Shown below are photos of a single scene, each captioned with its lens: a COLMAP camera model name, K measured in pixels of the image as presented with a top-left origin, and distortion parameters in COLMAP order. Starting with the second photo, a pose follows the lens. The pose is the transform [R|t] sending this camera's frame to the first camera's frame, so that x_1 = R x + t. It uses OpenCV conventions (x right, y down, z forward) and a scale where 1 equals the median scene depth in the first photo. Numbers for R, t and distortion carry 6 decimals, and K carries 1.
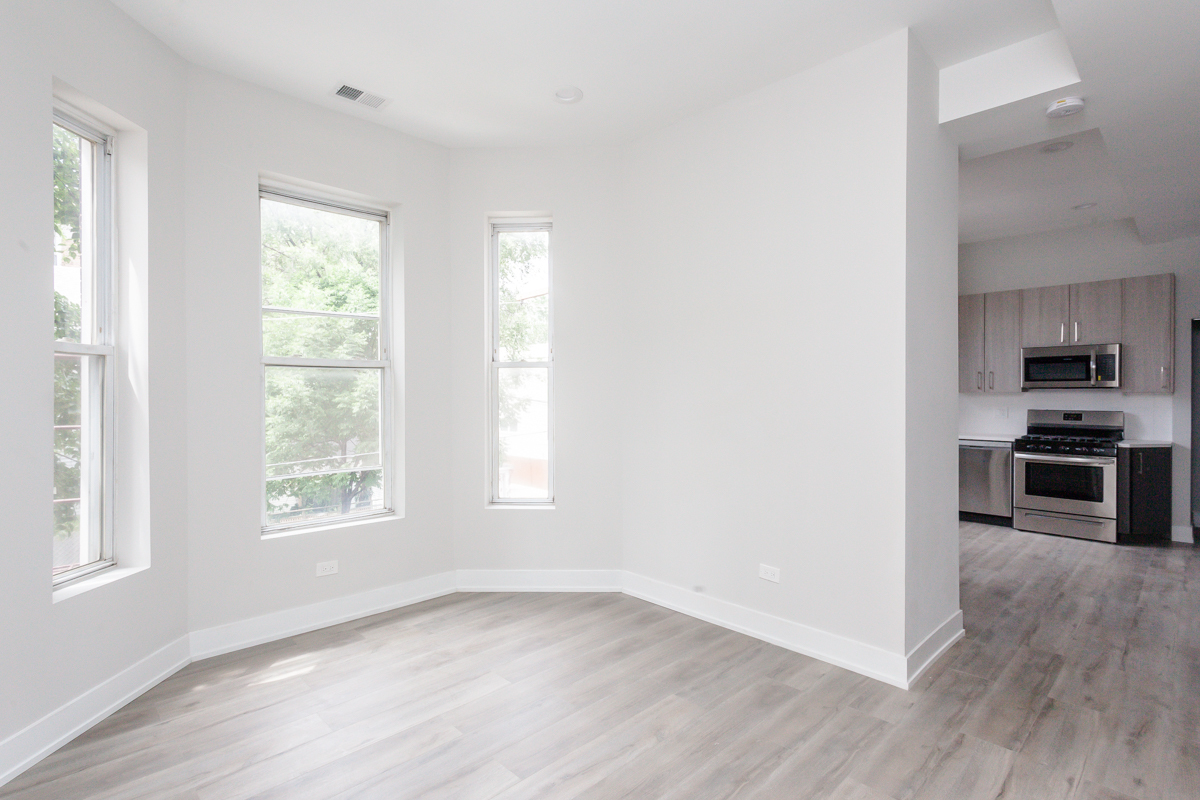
lens RADIAL K [[563.1, 0, 596.9], [0, 563.1, 397.0], [0, 0, 1]] dist [0.002004, 0.000999]
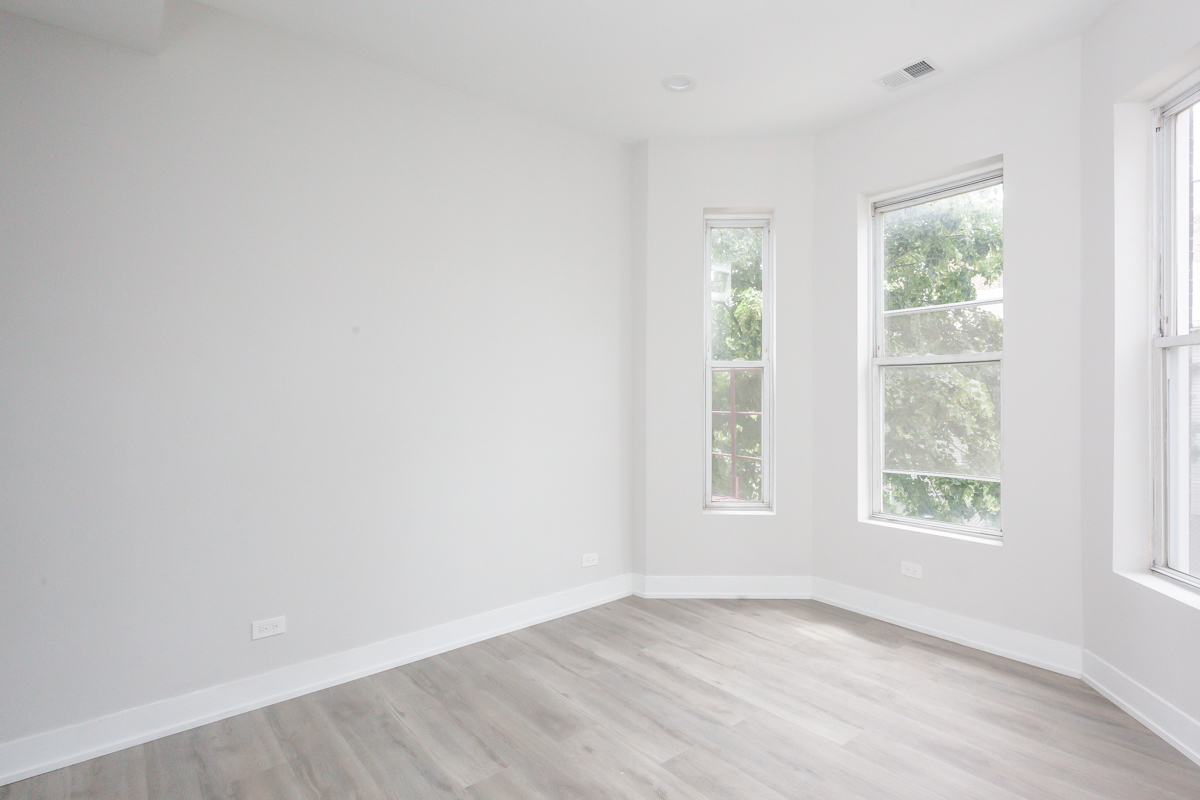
lens RADIAL K [[520.7, 0, 601.0], [0, 520.7, 400.1], [0, 0, 1]] dist [0.002438, 0.000201]
pose [[0.004687, 0.015386, -0.999871, 0.514714], [0.000669, 0.999881, 0.015389, -0.007236], [0.999989, -0.000741, 0.004676, 0.554746]]
